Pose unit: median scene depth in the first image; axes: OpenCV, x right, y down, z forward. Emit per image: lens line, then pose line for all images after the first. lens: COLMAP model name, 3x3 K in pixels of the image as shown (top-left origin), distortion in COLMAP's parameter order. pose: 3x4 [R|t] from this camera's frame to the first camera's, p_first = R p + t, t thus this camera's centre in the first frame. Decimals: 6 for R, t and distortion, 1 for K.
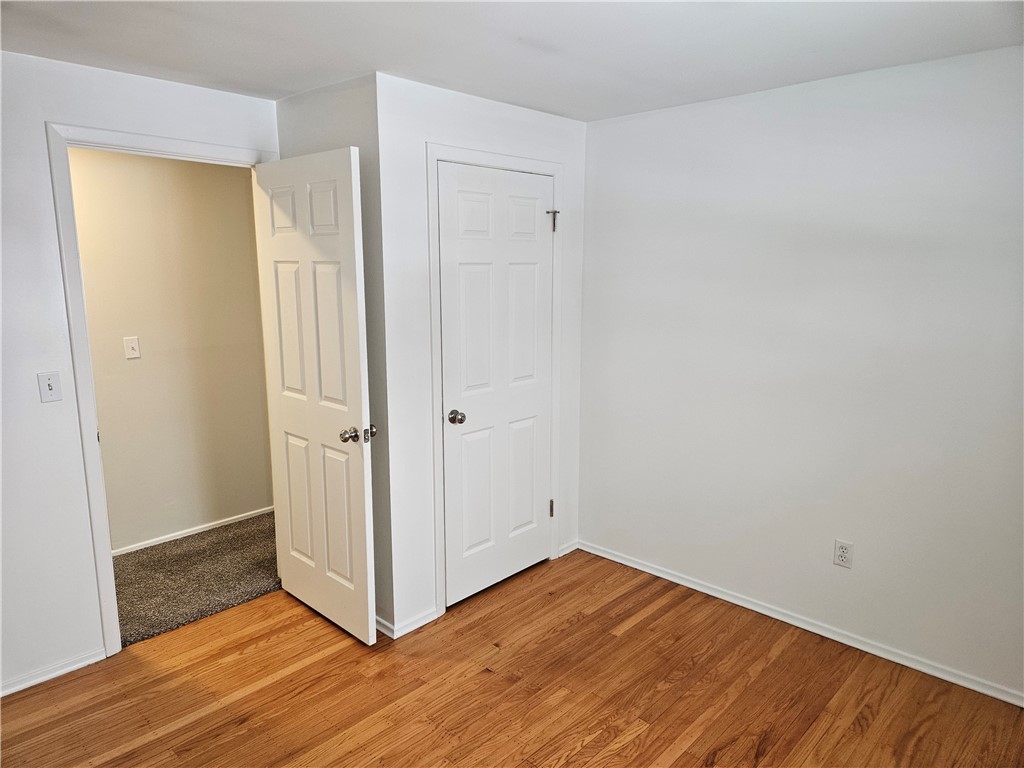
lens RADIAL K [[682.7, 0, 512.0], [0, 682.7, 384.0], [0, 0, 1]] dist [0.002820, 0.000612]
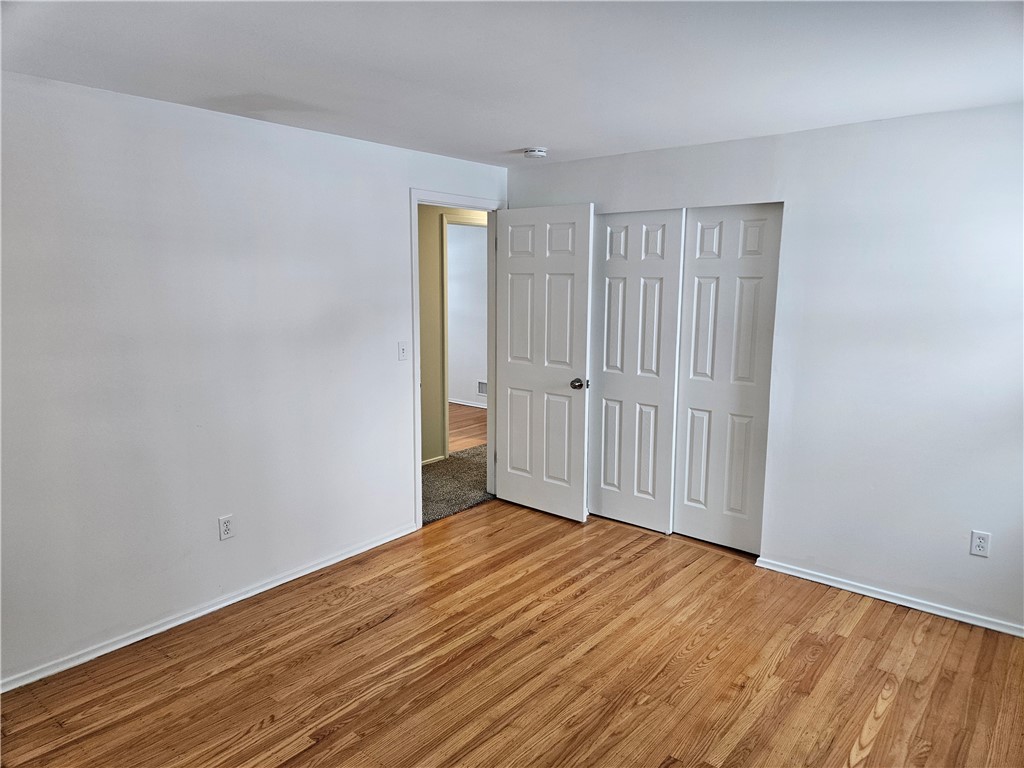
lens RADIAL K [[683.1, 0, 512.0], [0, 683.1, 384.0], [0, 0, 1]] dist [0.045612, -0.000813]
pose [[0.997735, -0.004168, 0.067138, -0.388603], [0.004519, 0.999977, -0.005075, 0.063980], [-0.067116, 0.005366, 0.997731, -0.445803]]
